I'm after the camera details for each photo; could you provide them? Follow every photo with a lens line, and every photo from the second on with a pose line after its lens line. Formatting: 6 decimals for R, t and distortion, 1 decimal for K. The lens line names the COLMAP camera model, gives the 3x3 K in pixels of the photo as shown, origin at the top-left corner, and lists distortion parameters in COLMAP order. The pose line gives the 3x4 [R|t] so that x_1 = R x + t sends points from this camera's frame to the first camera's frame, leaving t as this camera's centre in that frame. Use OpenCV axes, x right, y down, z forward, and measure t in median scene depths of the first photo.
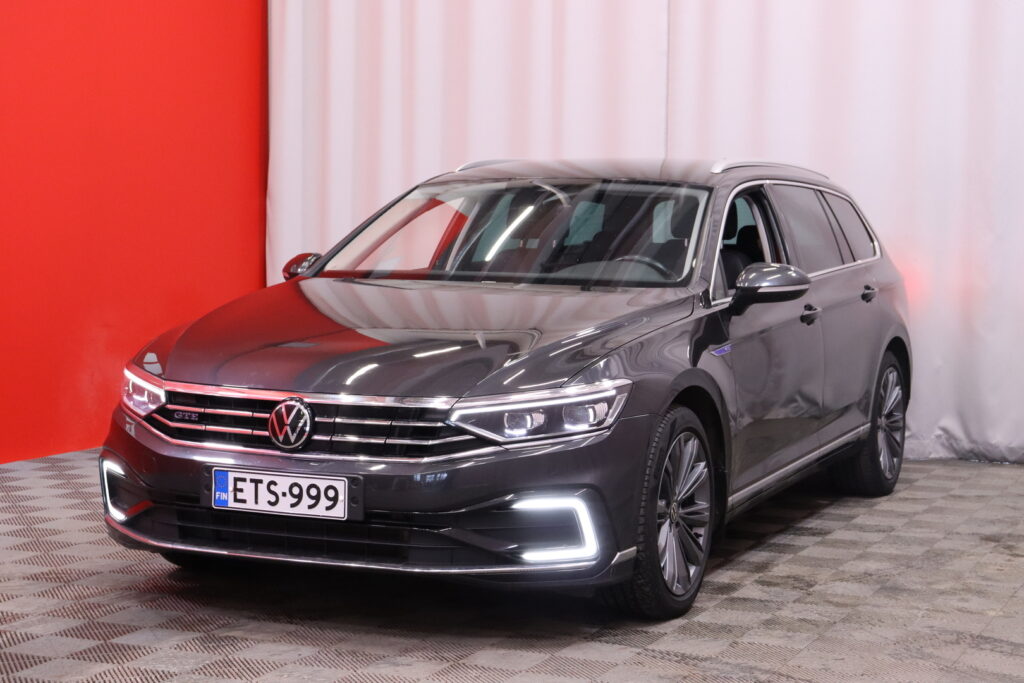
lens RADIAL K [[1931.7, 0, 509.1], [0, 1931.7, 344.2], [0, 0, 1]] dist [0.087433, 0.000000]
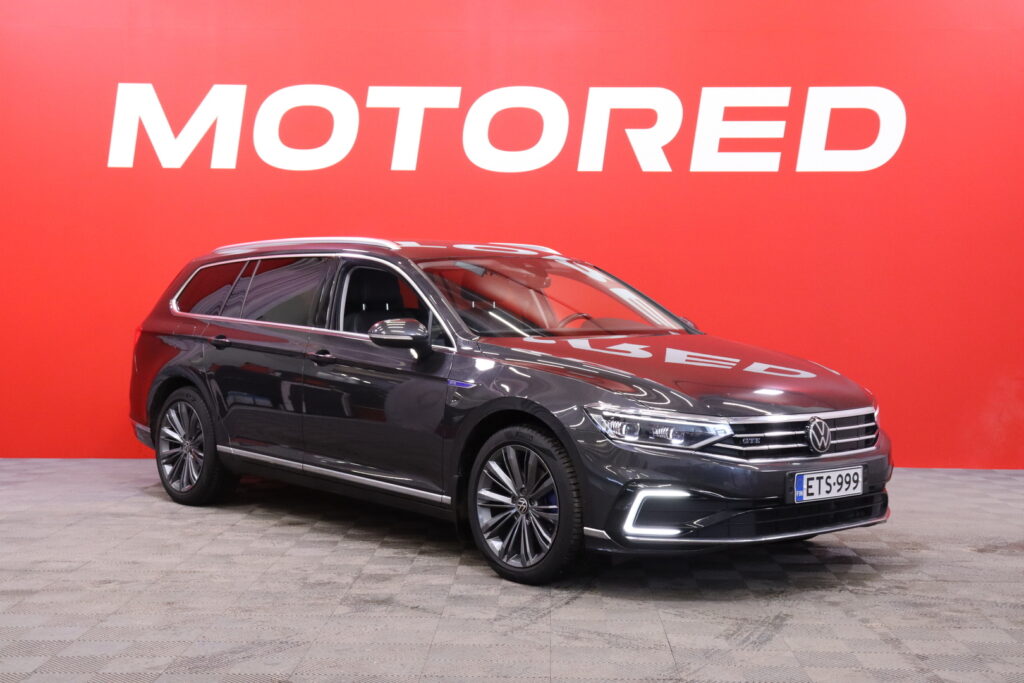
lens RADIAL K [[1560.0, 0, 512.6], [0, 1560.0, 339.4], [0, 0, 1]] dist [-0.008882, 0.000000]
pose [[0.387697, -0.040391, 0.920902, -1.254214], [0.061327, 0.997956, 0.017952, -0.063439], [-0.919745, 0.049516, 0.389382, 0.761073]]
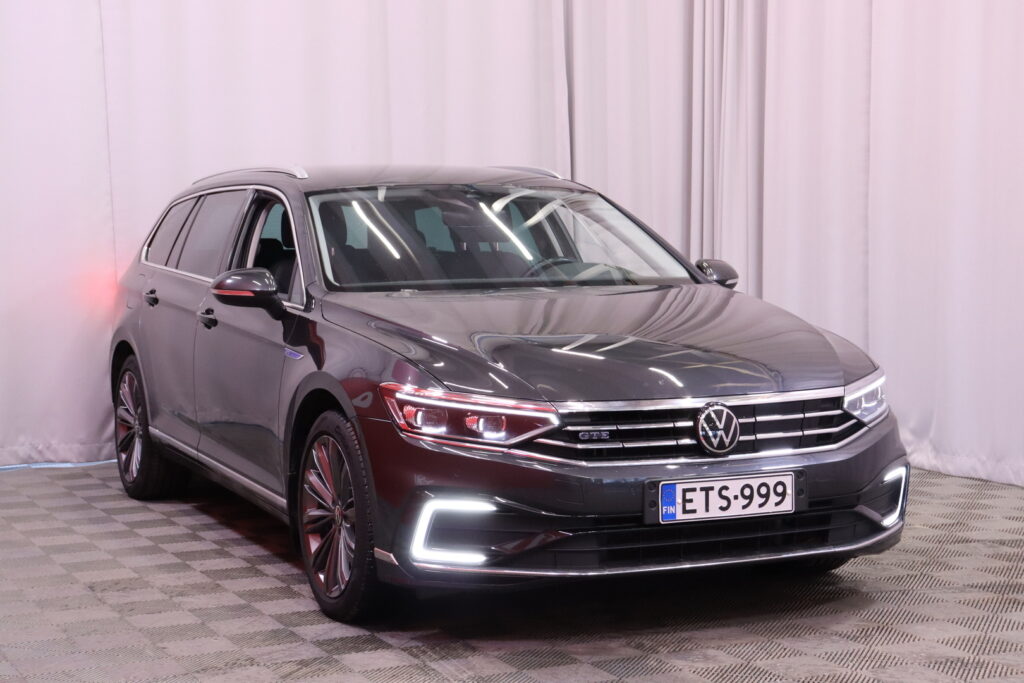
lens RADIAL K [[1931.7, 0, 505.8], [0, 1931.7, 340.7], [0, 0, 1]] dist [0.087433, 0.000000]
pose [[0.643606, -0.070355, 0.762116, -0.953787], [0.072964, 0.996871, 0.030408, -0.043449], [-0.761871, 0.036037, 0.646726, 0.431702]]
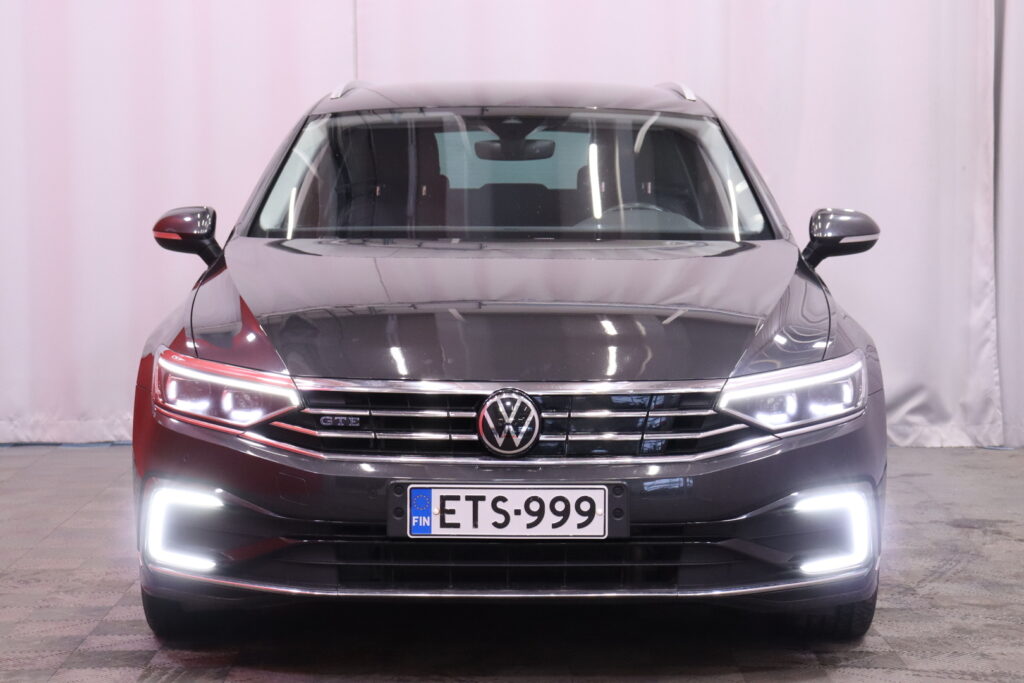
lens RADIAL K [[2580.0, 0, 511.1], [0, 2580.0, 339.4], [0, 0, 1]] dist [0.470746, 0.000000]
pose [[0.905177, -0.040089, 0.423141, -0.557475], [0.037544, 0.999192, 0.014350, -0.007841], [-0.423374, 0.002897, 0.905950, 0.048115]]
